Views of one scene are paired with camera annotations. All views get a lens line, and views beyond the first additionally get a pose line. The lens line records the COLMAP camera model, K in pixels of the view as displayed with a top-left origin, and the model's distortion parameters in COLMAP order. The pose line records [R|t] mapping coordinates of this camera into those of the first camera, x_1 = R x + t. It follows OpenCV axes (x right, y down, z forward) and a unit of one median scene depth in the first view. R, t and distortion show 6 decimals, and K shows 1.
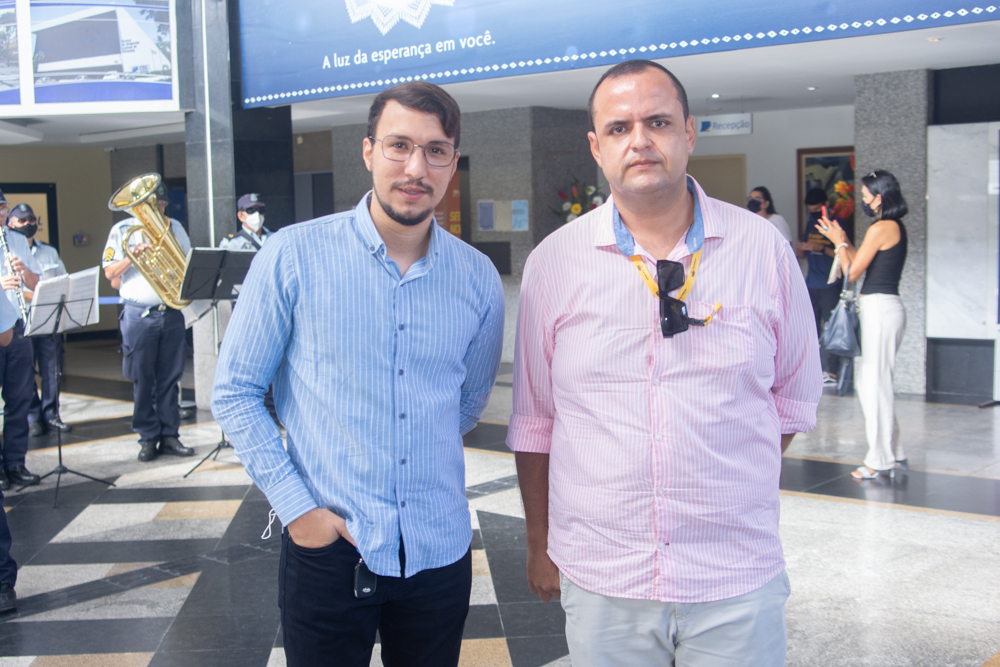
lens RADIAL K [[1292.3, 0, 500.0], [0, 1292.3, 333.5], [0, 0, 1]] dist [-0.104975, 0.113969]
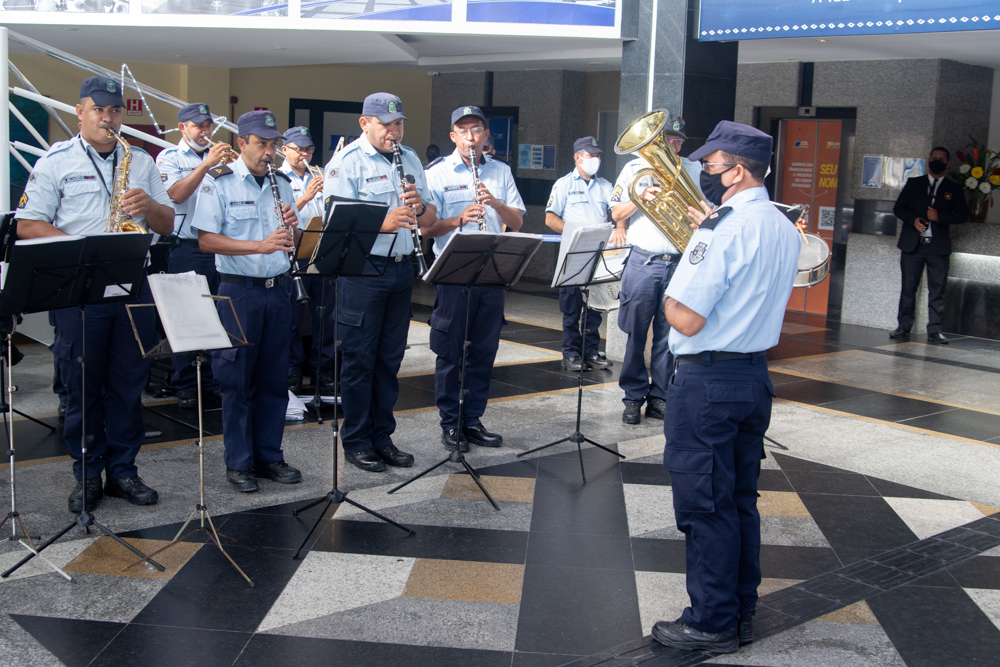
lens RADIAL K [[1227.0, 0, 500.0], [0, 1227.0, 333.5], [0, 0, 1]] dist [-0.107506, 0.072813]
pose [[0.988372, 0.084224, -0.126602, -0.208457], [-0.076972, 0.995158, 0.061128, -0.009286], [0.131138, -0.050672, 0.990068, 0.107265]]
